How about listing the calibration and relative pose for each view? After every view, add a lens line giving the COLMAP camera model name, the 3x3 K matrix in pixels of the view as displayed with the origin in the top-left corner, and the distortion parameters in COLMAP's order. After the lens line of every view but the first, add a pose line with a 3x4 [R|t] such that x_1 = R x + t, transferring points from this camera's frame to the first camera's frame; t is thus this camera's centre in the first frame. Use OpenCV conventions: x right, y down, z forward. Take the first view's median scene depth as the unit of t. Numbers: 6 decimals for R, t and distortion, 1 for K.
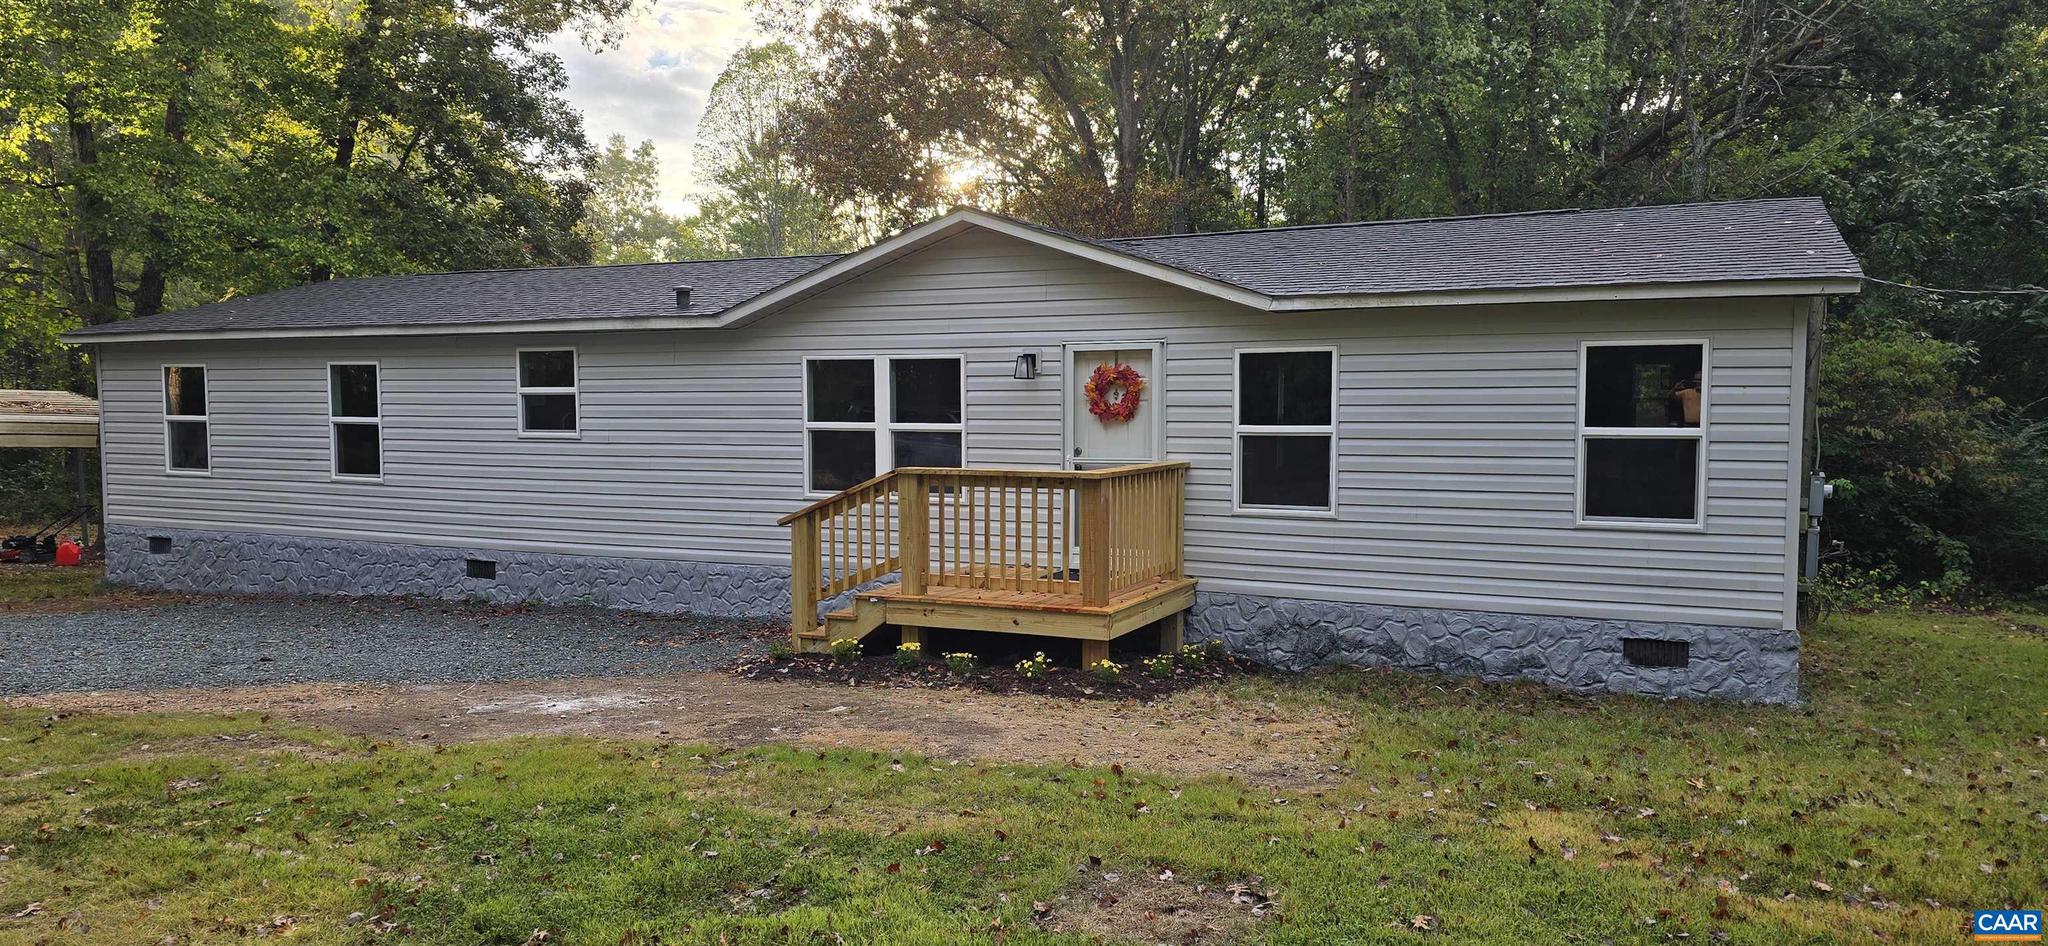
lens RADIAL K [[1353.6, 0, 1042.7], [0, 1353.6, 473.0], [0, 0, 1]] dist [0.075503, -0.071244]
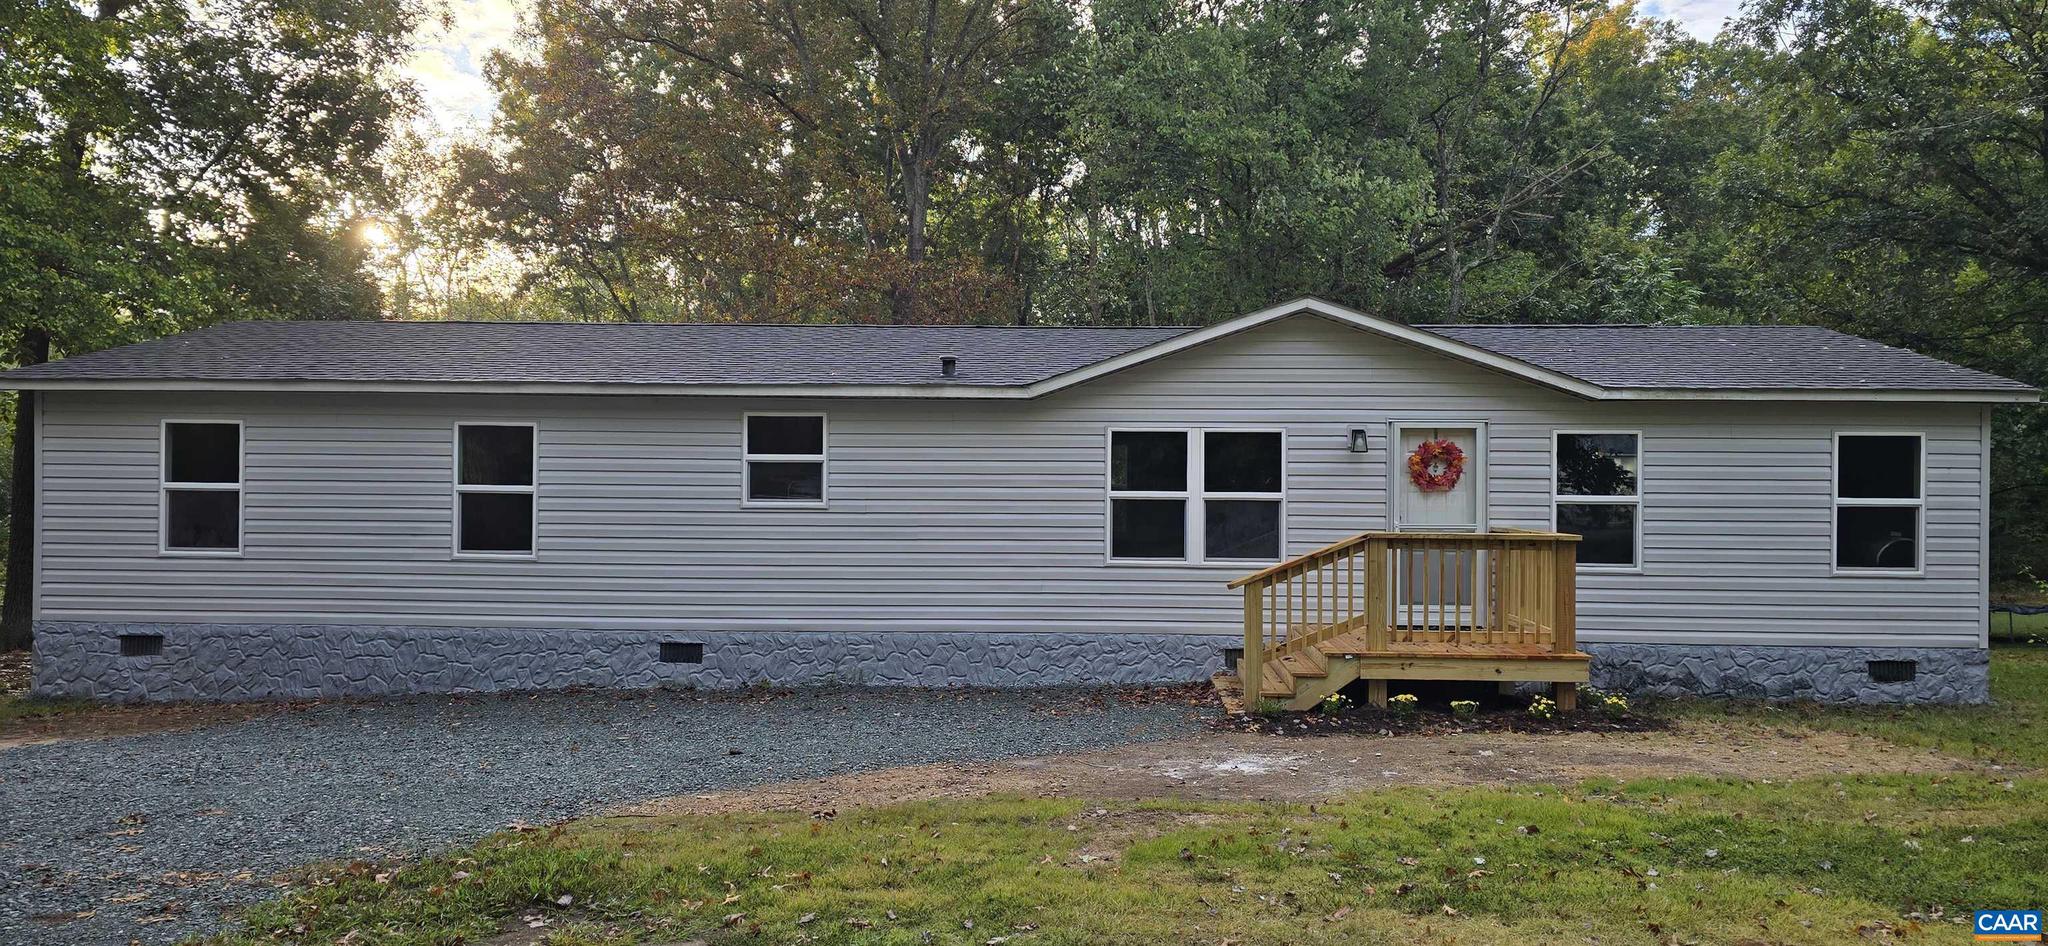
lens RADIAL K [[1353.6, 0, 1042.7], [0, 1353.6, 473.0], [0, 0, 1]] dist [0.075503, -0.071244]
pose [[0.920976, 0.008173, 0.389533, -0.687821], [0.012223, 0.998682, -0.049853, -0.001085], [-0.389427, 0.050675, 0.919662, 0.085645]]
